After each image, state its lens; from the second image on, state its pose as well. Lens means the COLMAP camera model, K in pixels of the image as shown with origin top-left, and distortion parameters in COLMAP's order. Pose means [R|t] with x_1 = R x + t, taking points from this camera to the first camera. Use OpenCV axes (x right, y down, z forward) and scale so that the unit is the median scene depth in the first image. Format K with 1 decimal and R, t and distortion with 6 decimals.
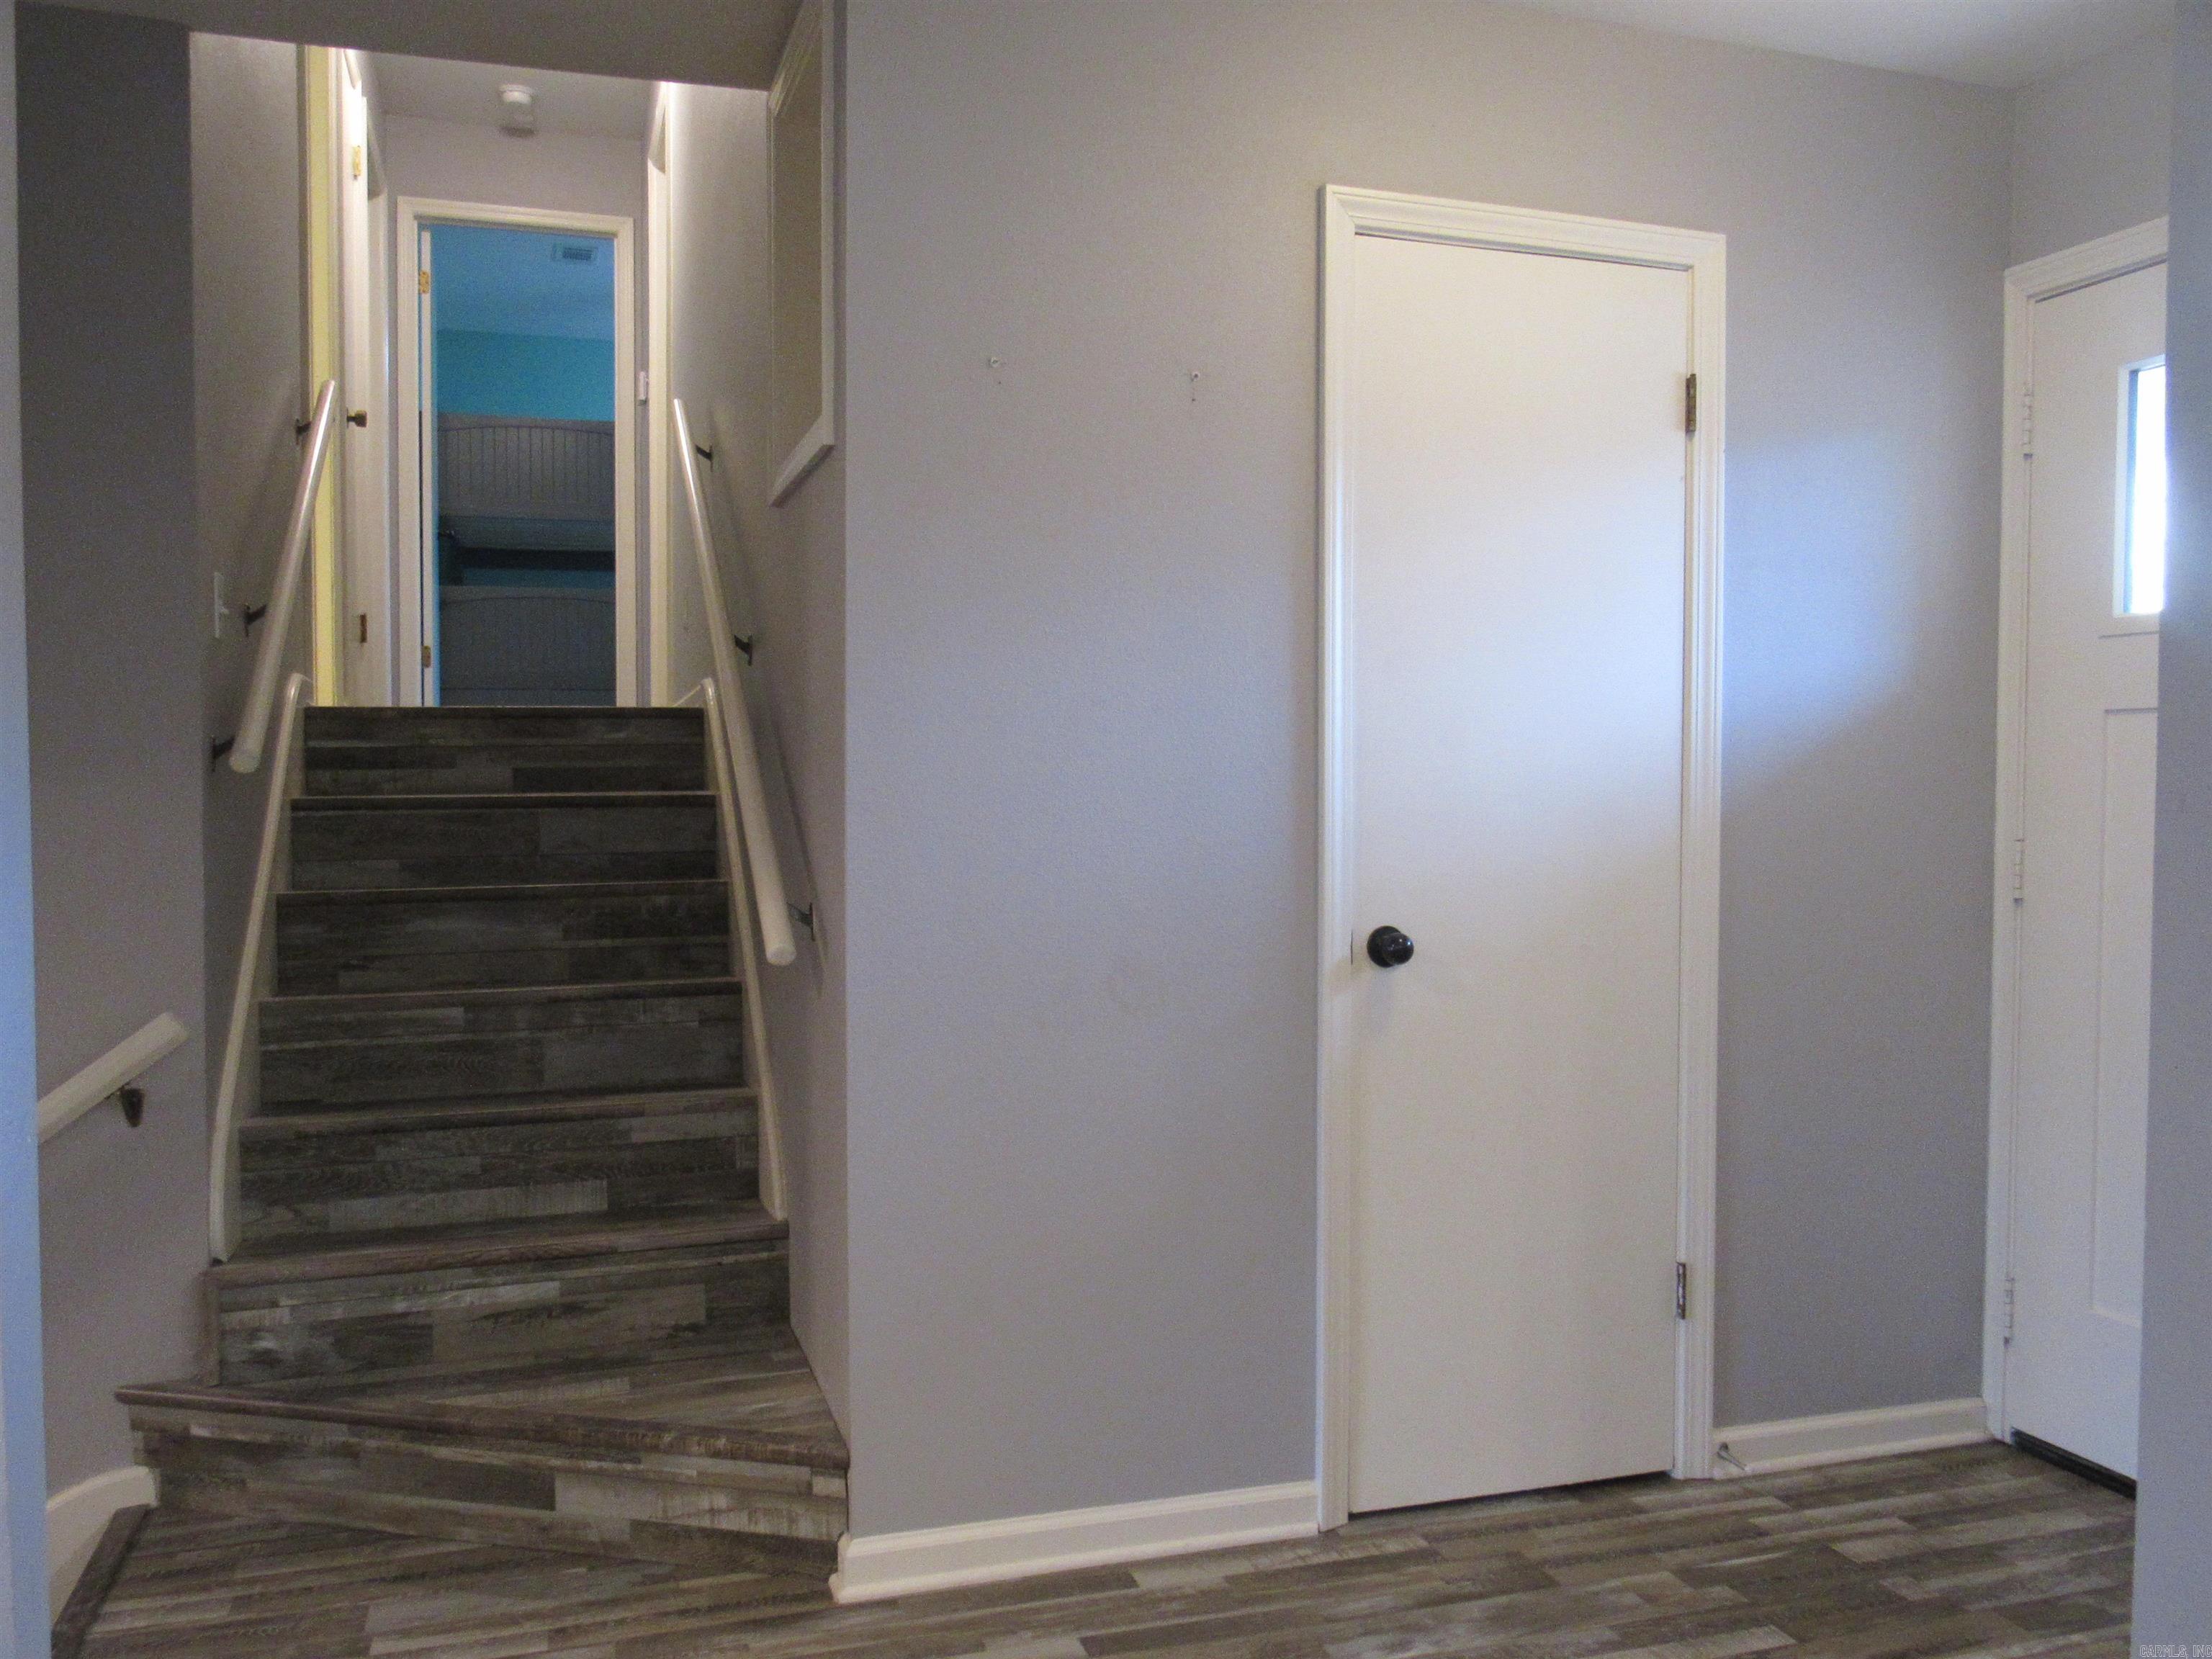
lens RADIAL K [[1803.3, 0, 1103.2], [0, 1803.3, 833.0], [0, 0, 1]] dist [0.007600, -0.034824]
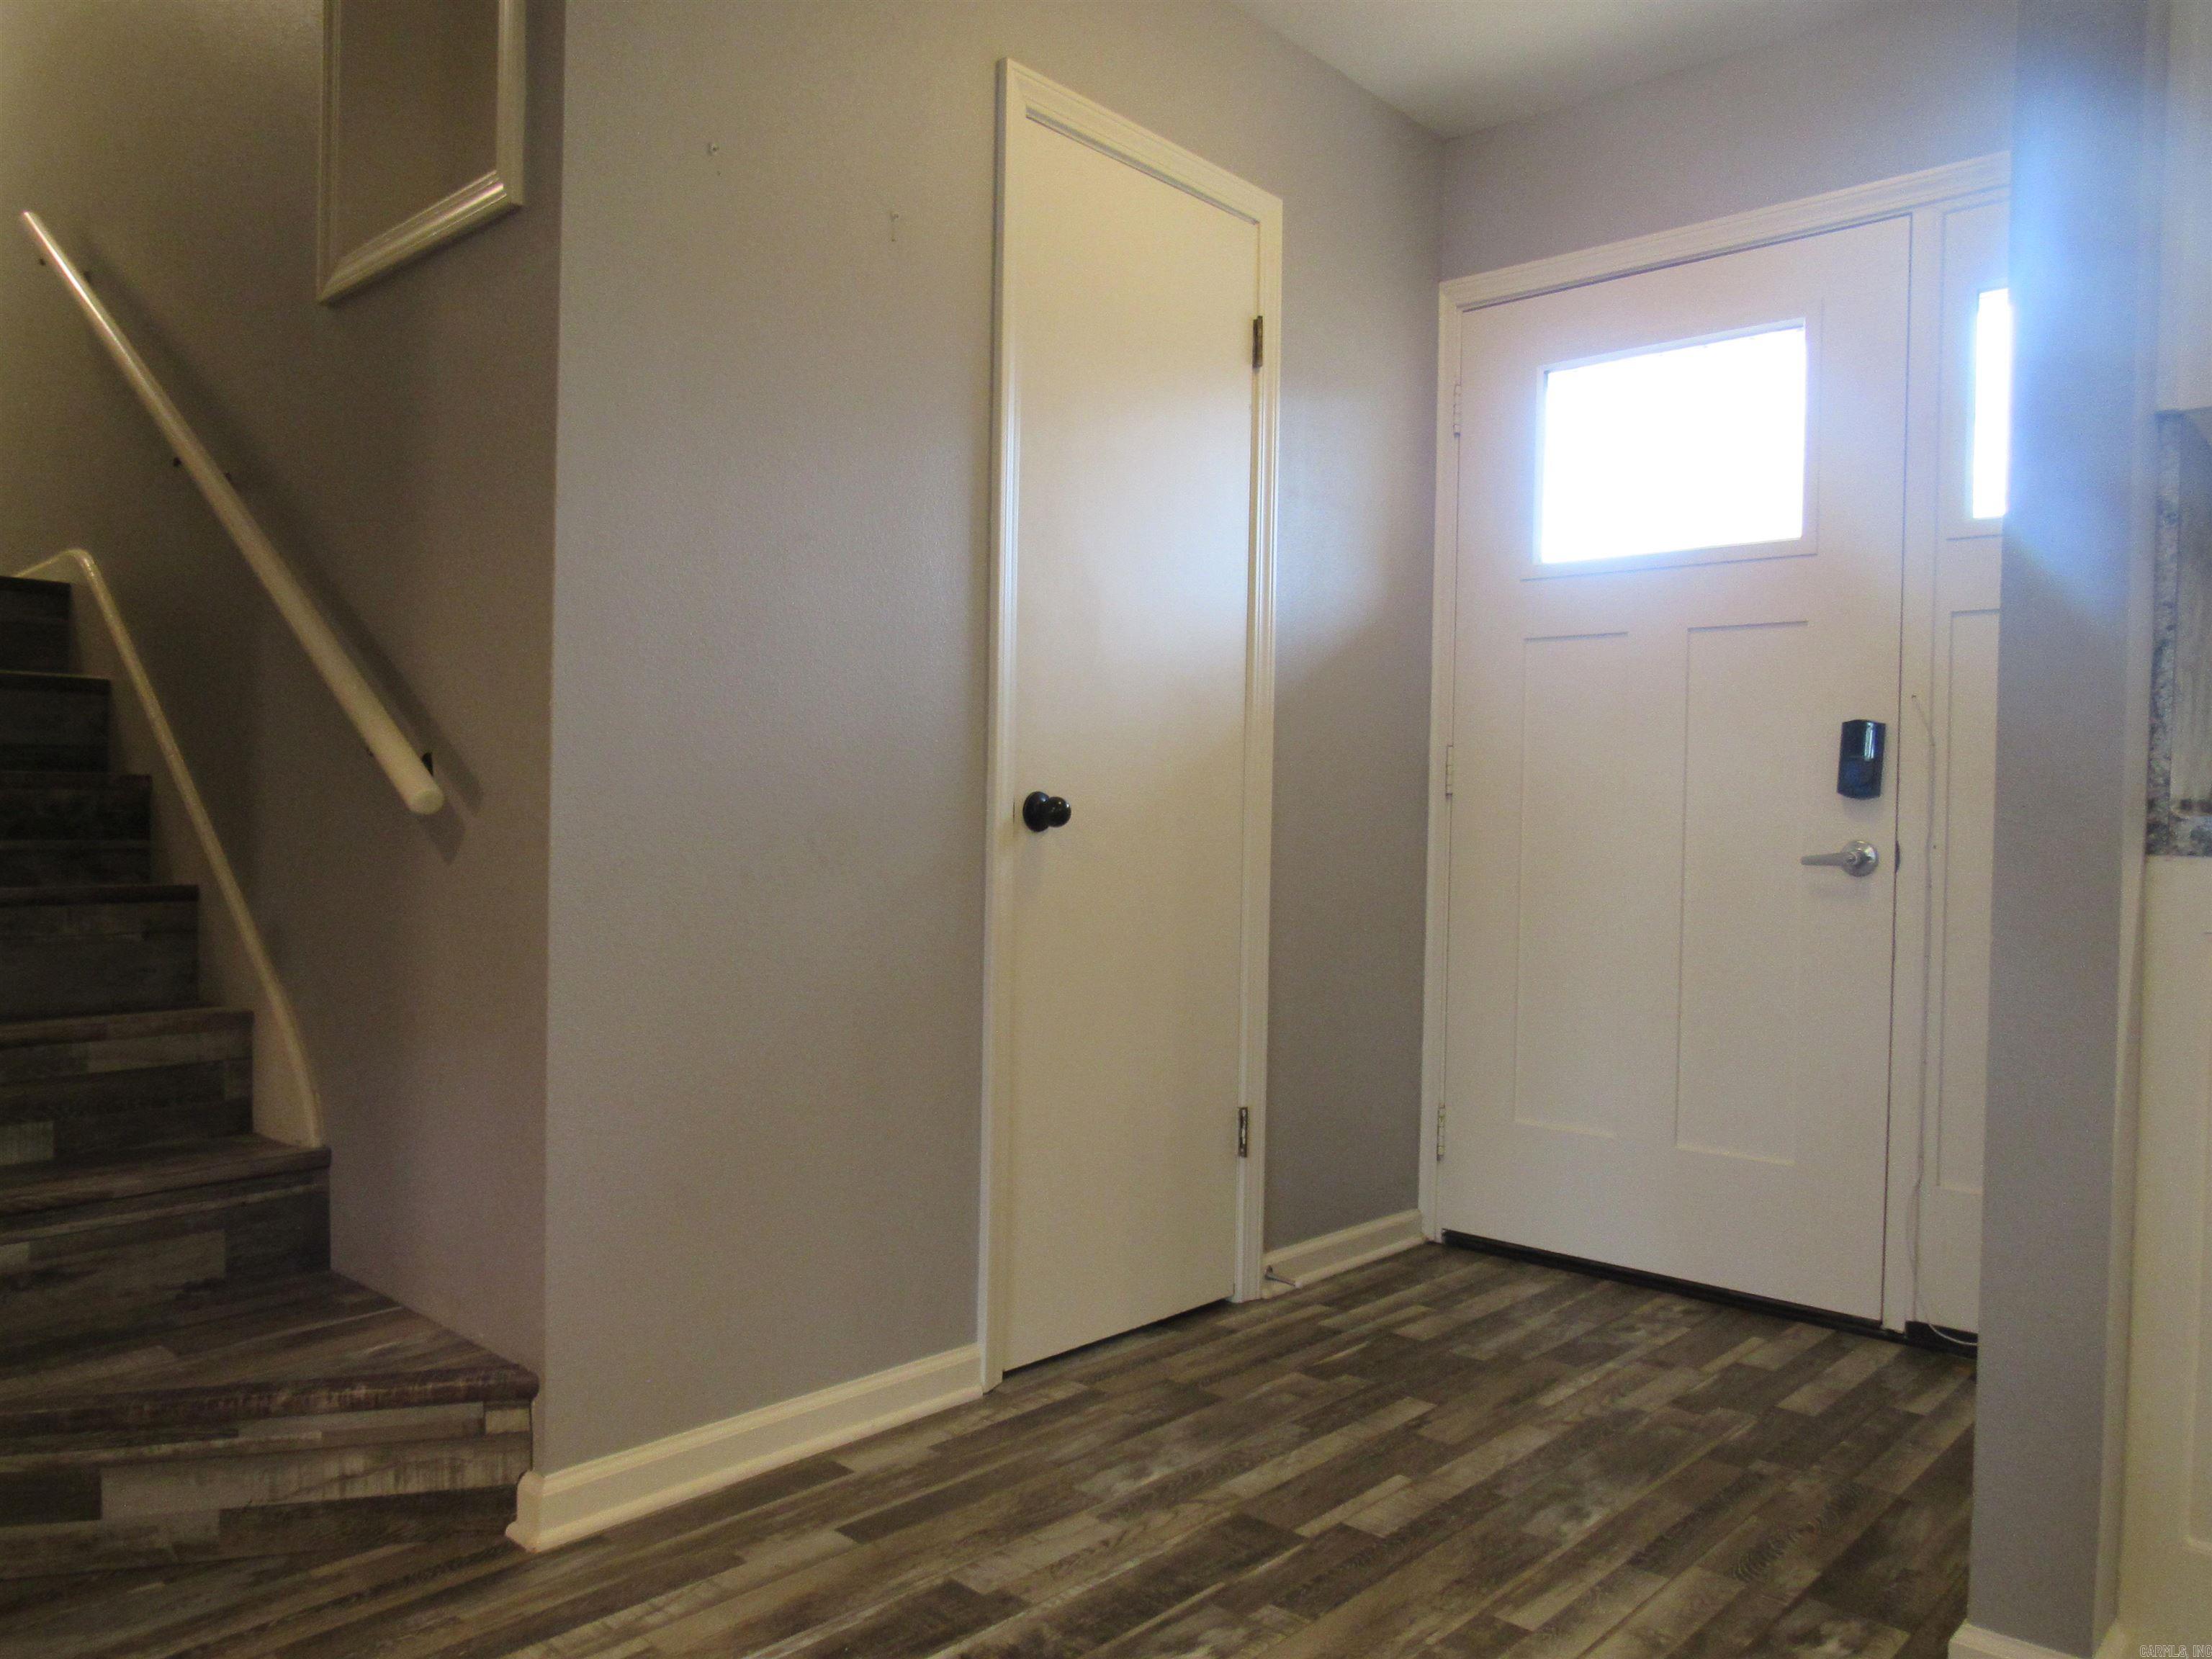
lens RADIAL K [[1608.9, 0, 1101.1], [0, 1608.9, 819.5], [0, 0, 1]] dist [-0.021246, -0.000971]
pose [[0.870226, 0.012598, 0.492491, -0.262084], [-0.001485, 0.999736, -0.022948, 0.088583], [-0.492650, 0.019239, 0.870015, 0.185645]]
